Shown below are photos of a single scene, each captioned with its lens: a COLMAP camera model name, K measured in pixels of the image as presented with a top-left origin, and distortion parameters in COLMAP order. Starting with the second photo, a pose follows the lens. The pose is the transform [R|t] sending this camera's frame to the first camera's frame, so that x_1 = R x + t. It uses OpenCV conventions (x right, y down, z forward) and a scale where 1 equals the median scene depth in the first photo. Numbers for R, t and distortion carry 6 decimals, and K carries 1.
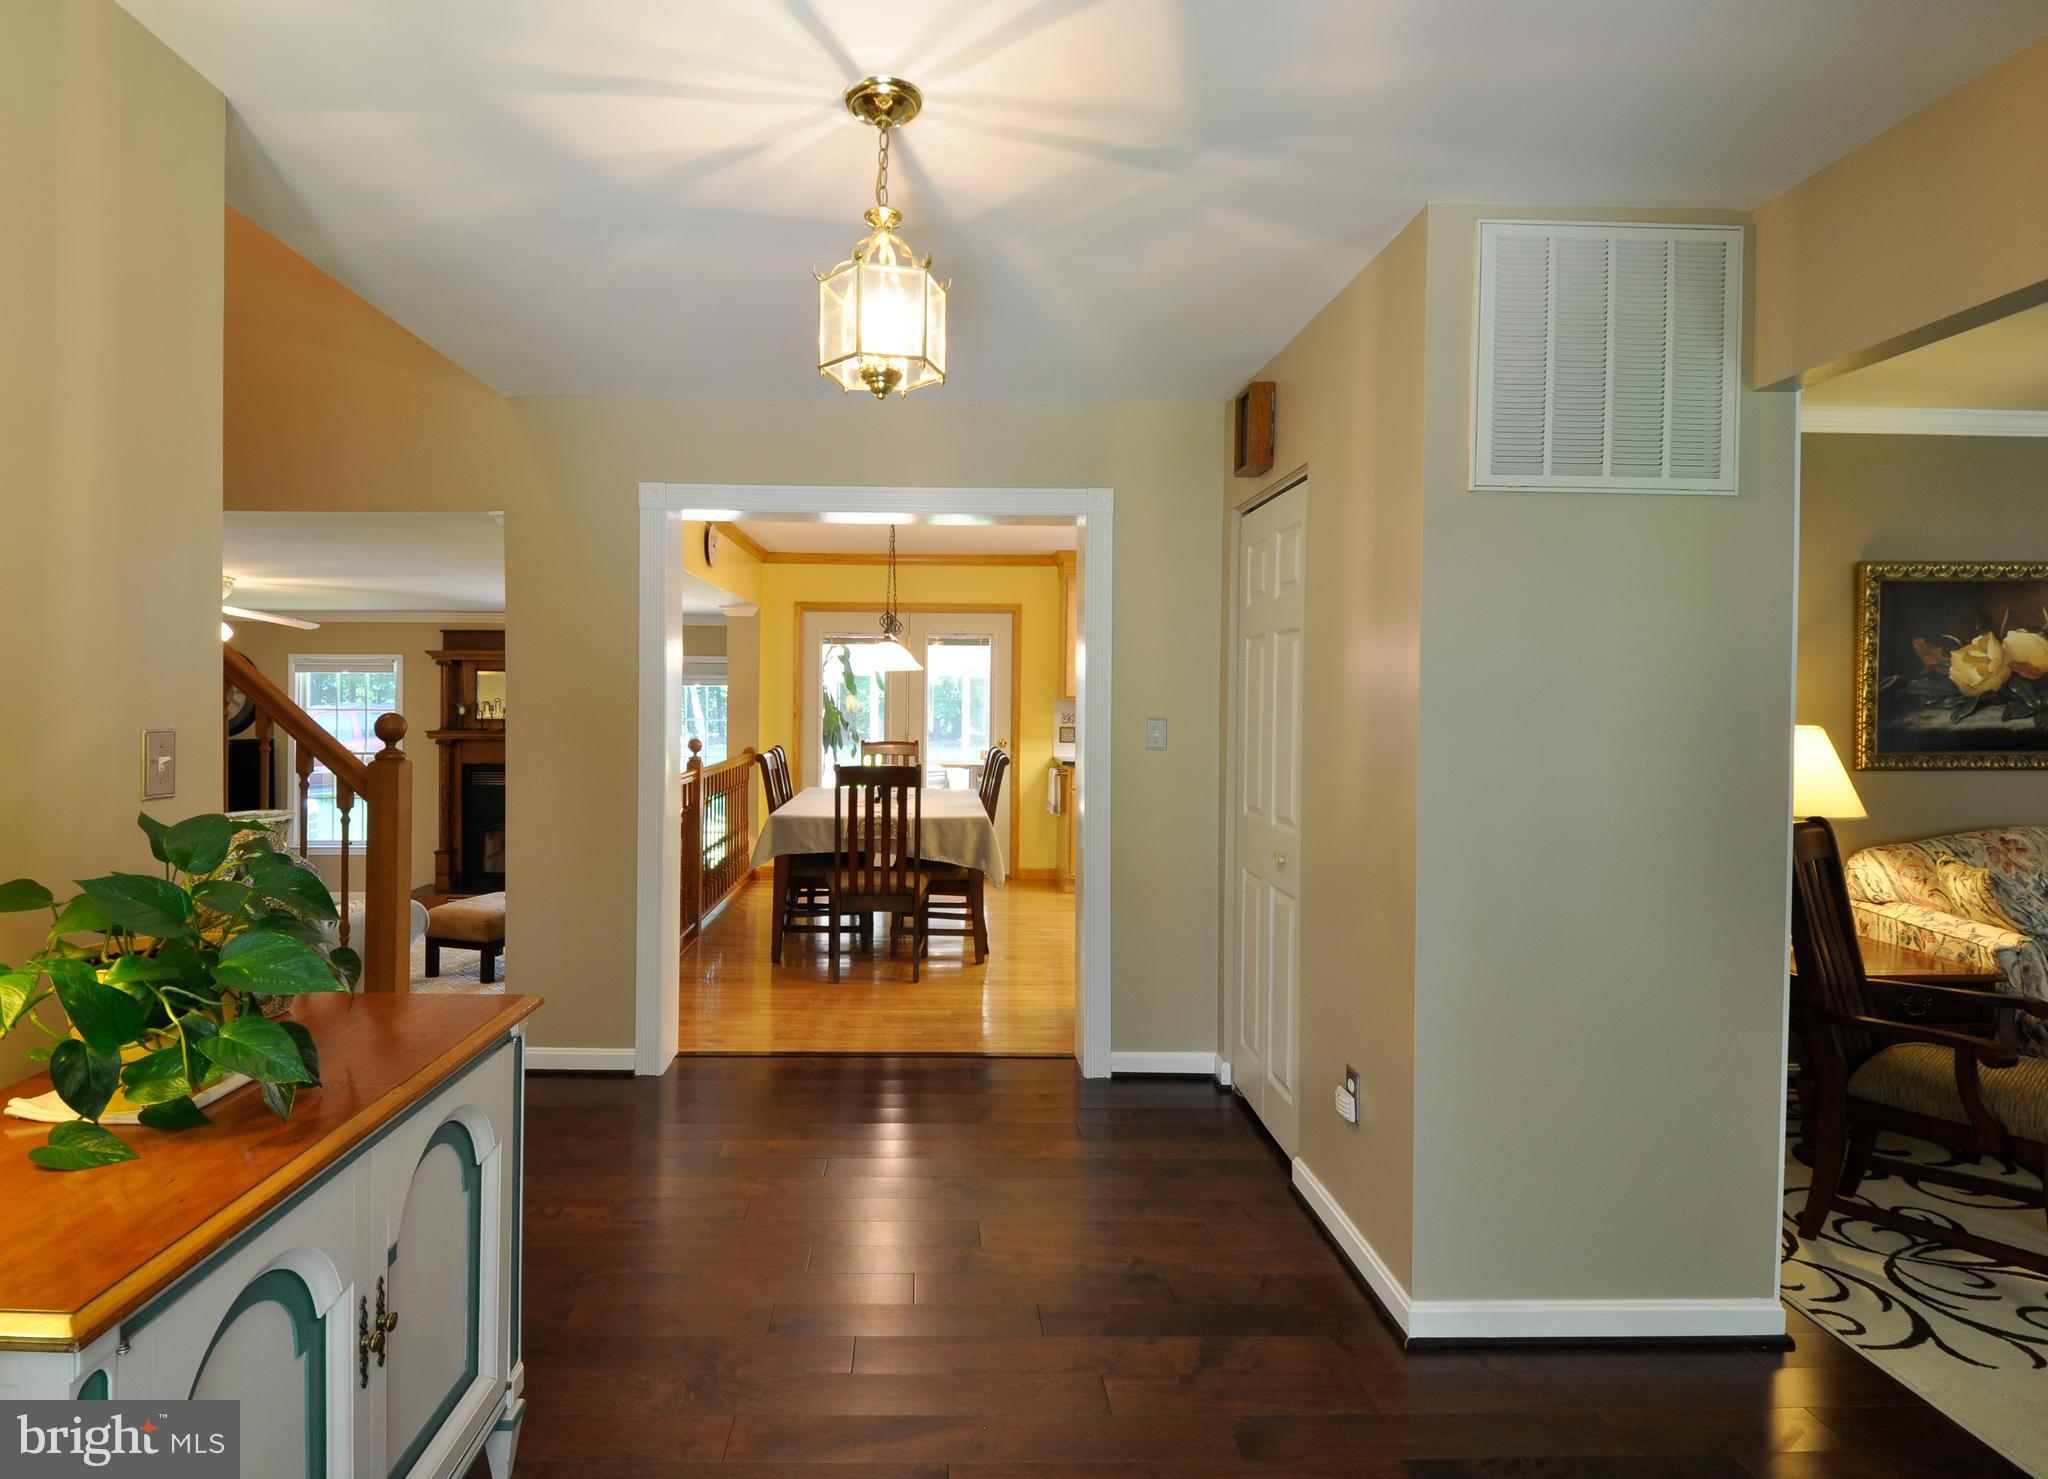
lens RADIAL K [[1115.0, 0, 984.8], [0, 1115.0, 702.3], [0, 0, 1]] dist [0.000695, -0.000620]
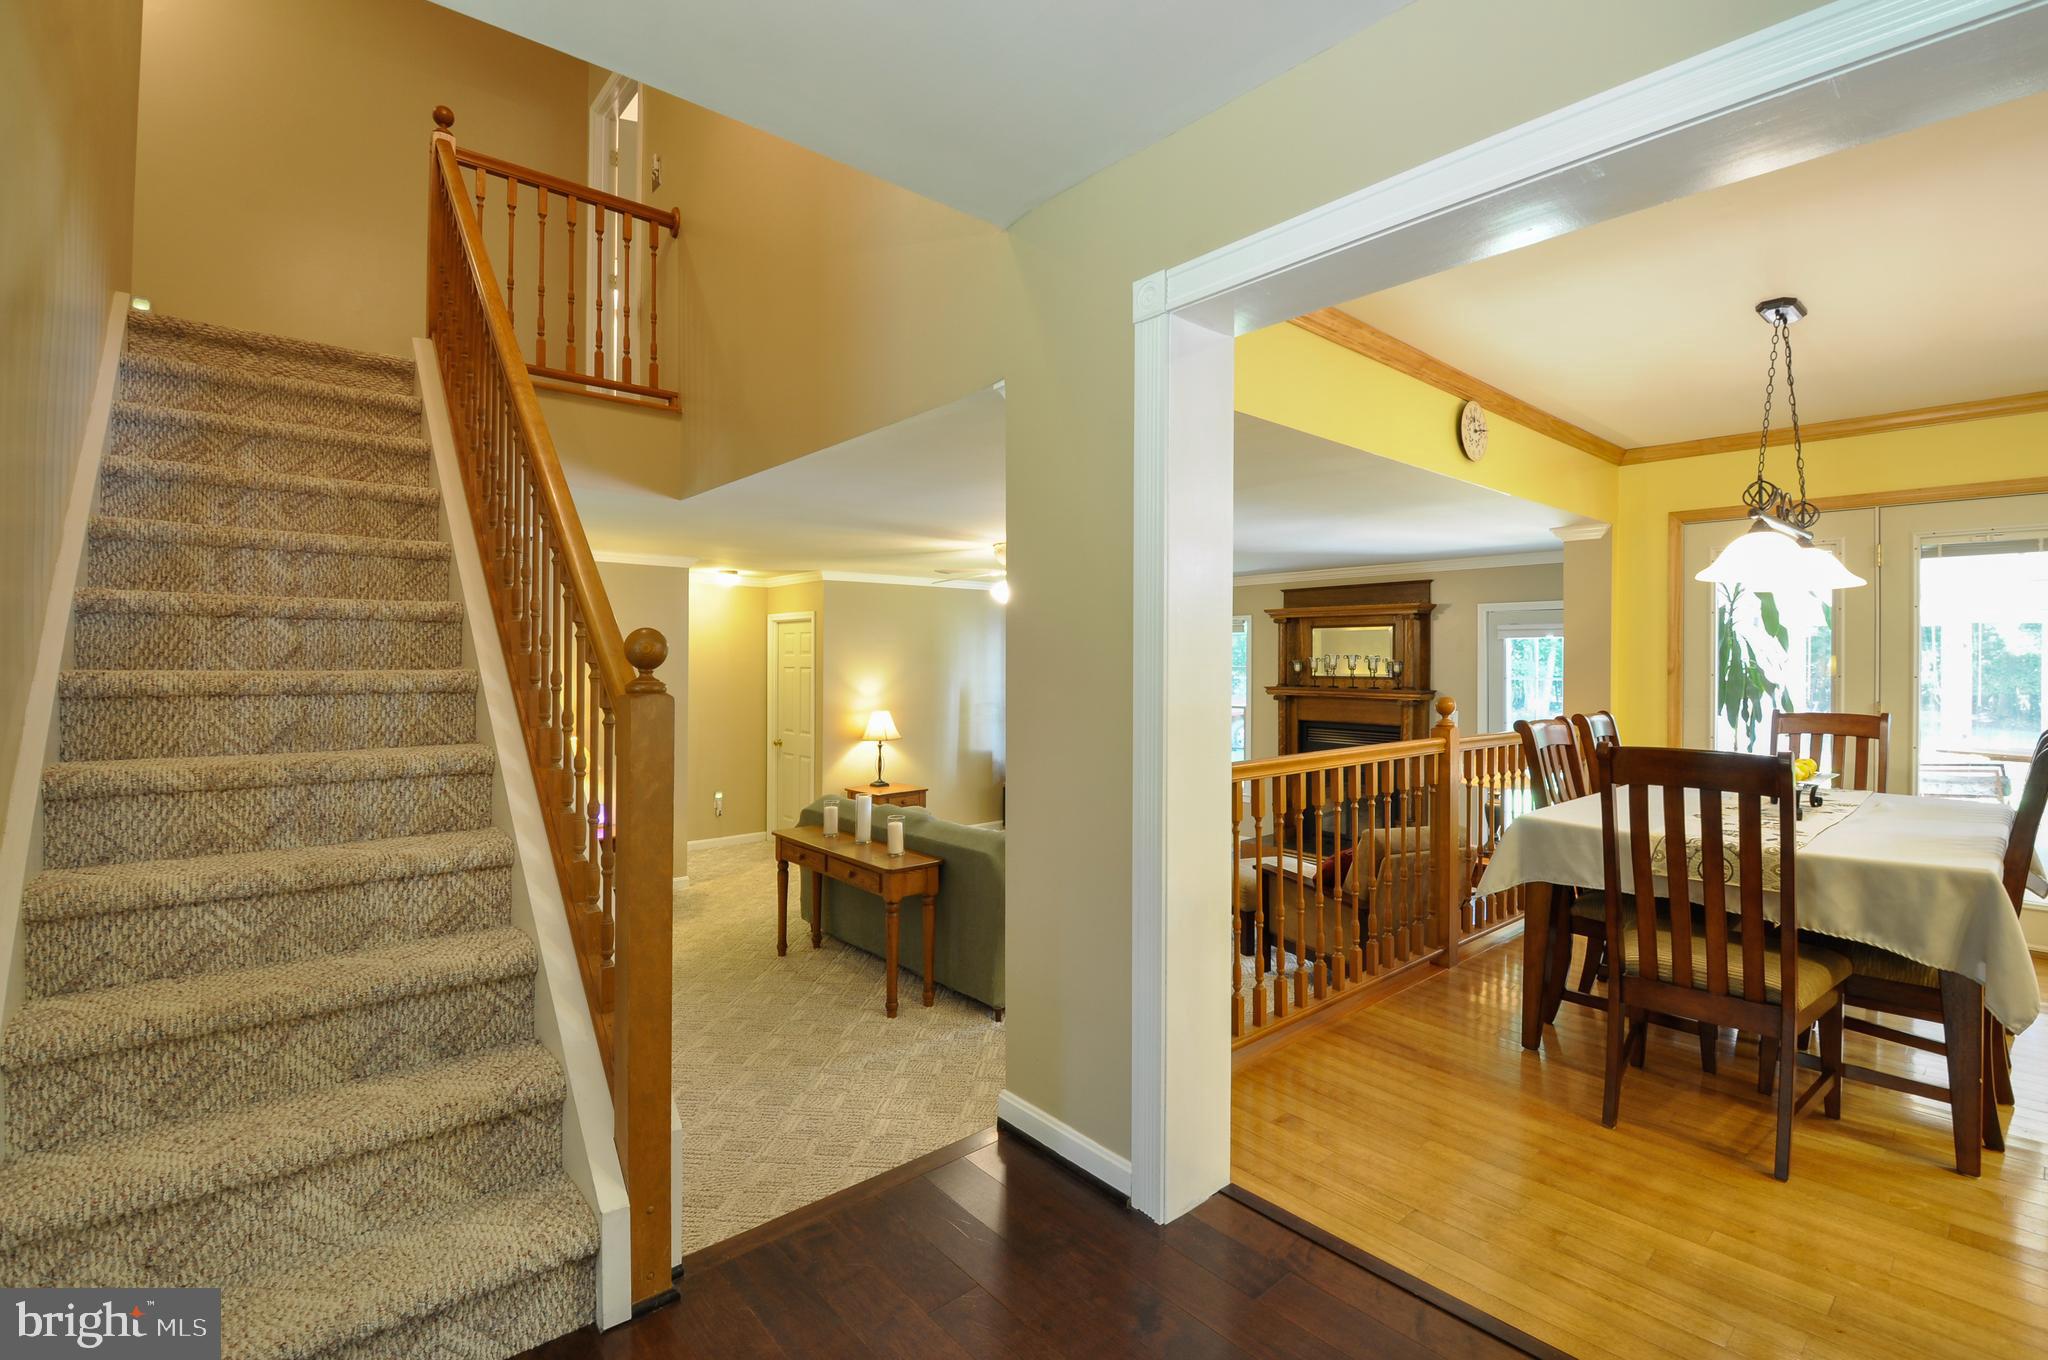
lens RADIAL K [[939.1, 0, 1035.5], [0, 939.1, 661.9], [0, 0, 1]] dist [0.012328, -0.008057]
pose [[0.640335, -0.006154, -0.768071, 0.067639], [-0.003611, 0.999933, -0.011023, 0.027711], [0.768087, 0.009832, 0.640270, 0.589626]]
